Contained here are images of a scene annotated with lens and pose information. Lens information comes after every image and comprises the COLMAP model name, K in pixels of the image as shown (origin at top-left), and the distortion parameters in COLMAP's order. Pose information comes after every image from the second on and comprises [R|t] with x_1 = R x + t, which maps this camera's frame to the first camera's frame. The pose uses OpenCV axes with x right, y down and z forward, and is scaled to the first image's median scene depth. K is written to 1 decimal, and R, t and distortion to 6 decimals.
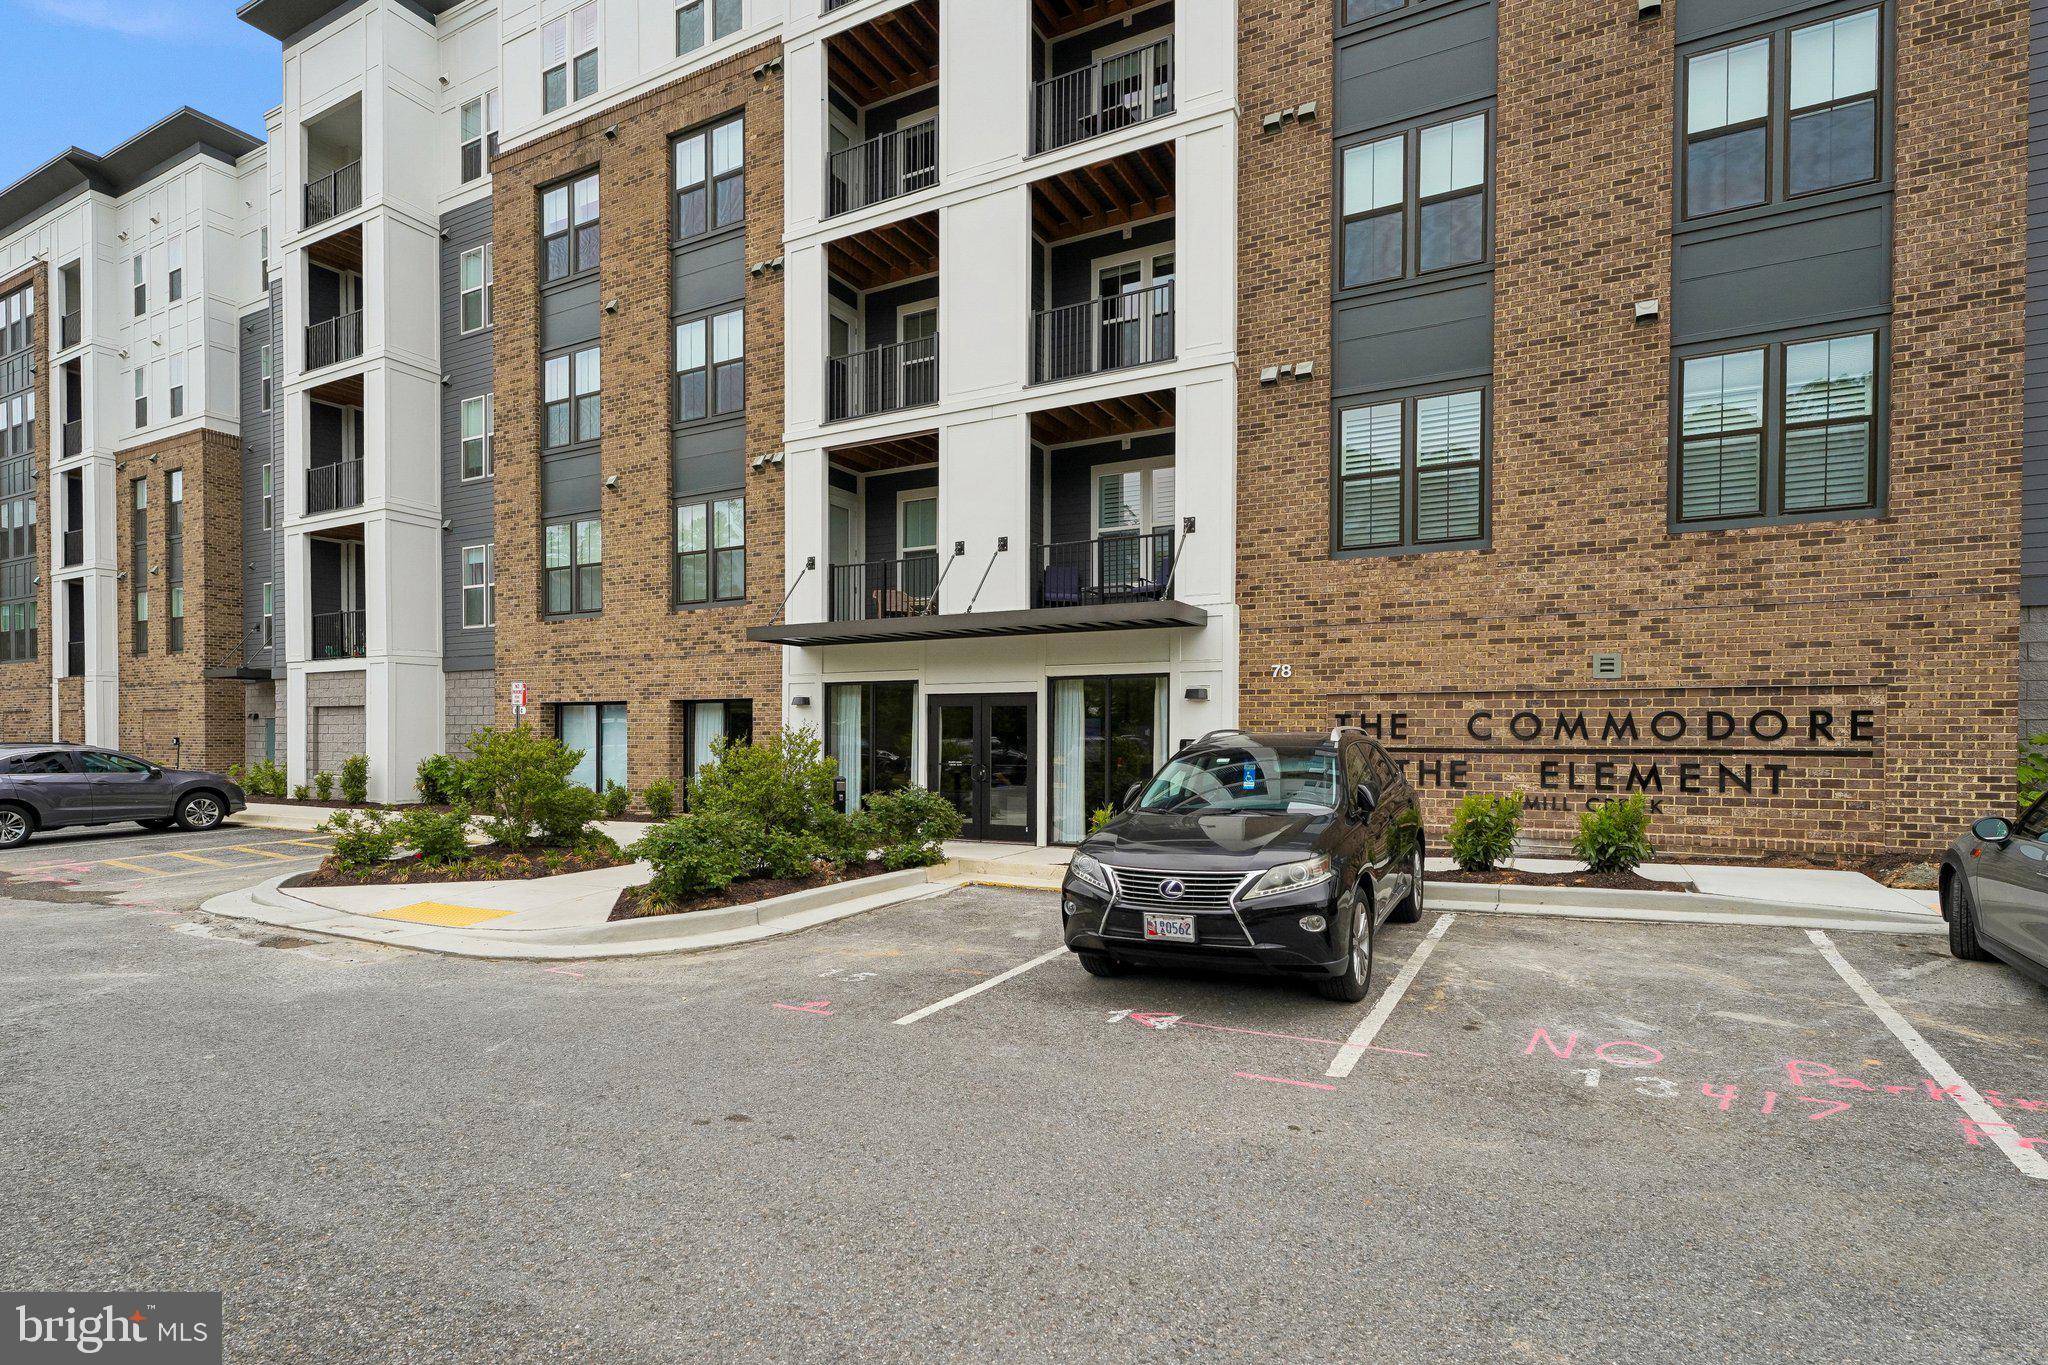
lens RADIAL K [[1078.9, 0, 1016.3], [0, 1078.9, 737.3], [0, 0, 1]] dist [0.002062, 0.000505]
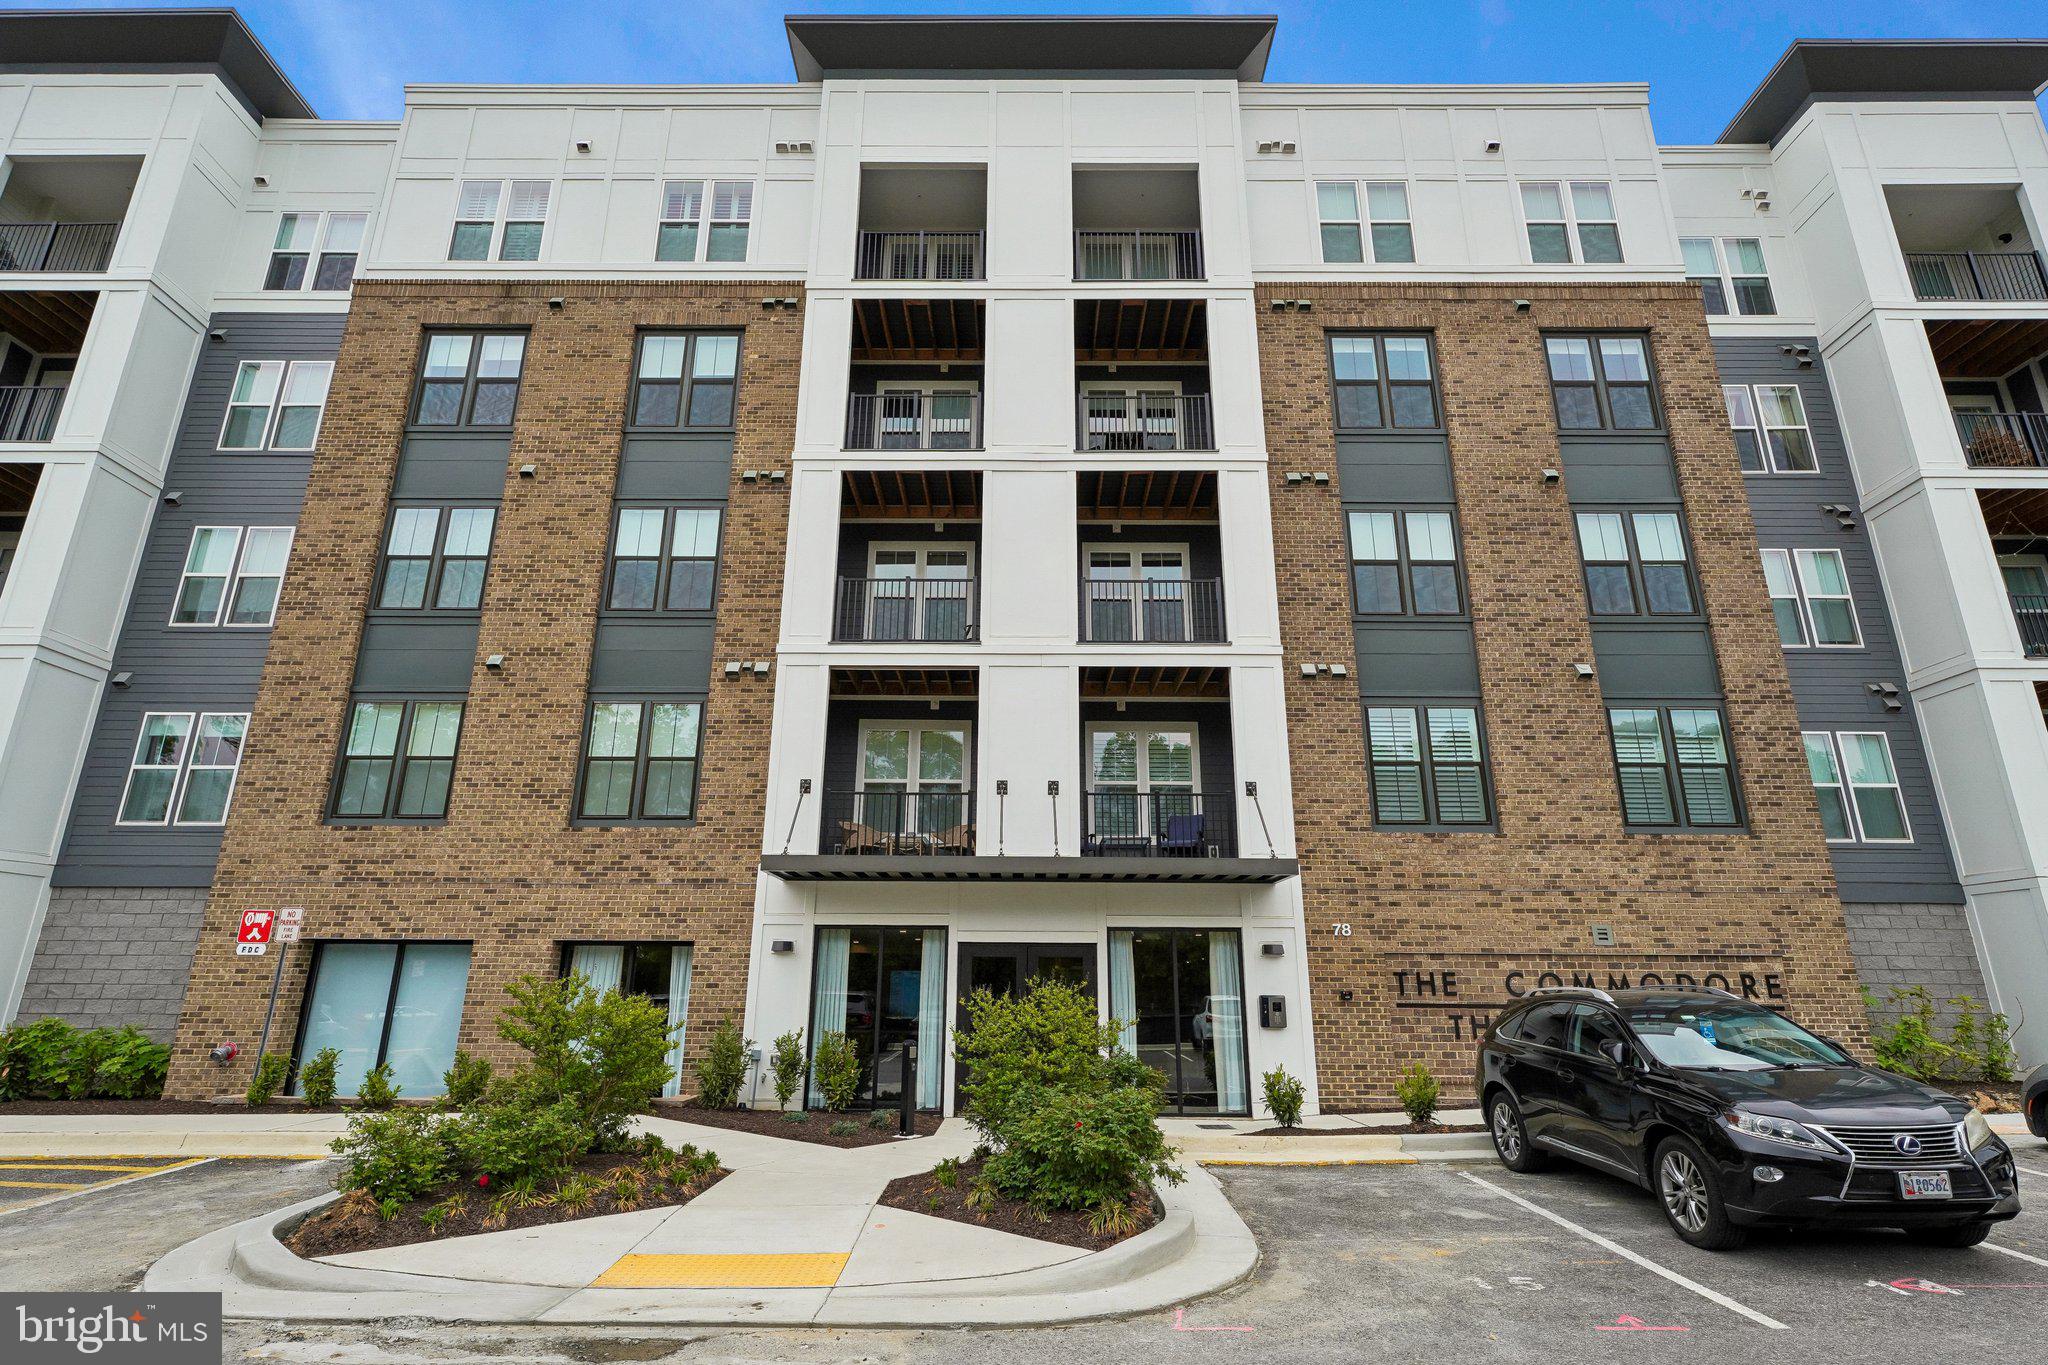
lens RADIAL K [[986.8, 0, 1023.2], [0, 986.8, 694.9], [0, 0, 1]] dist [0.001040, 0.000586]
pose [[0.867909, 0.152077, 0.472871, -0.555387], [-0.003513, 0.953835, -0.300310, 0.012745], [-0.496711, 0.258980, 0.828376, 0.285589]]
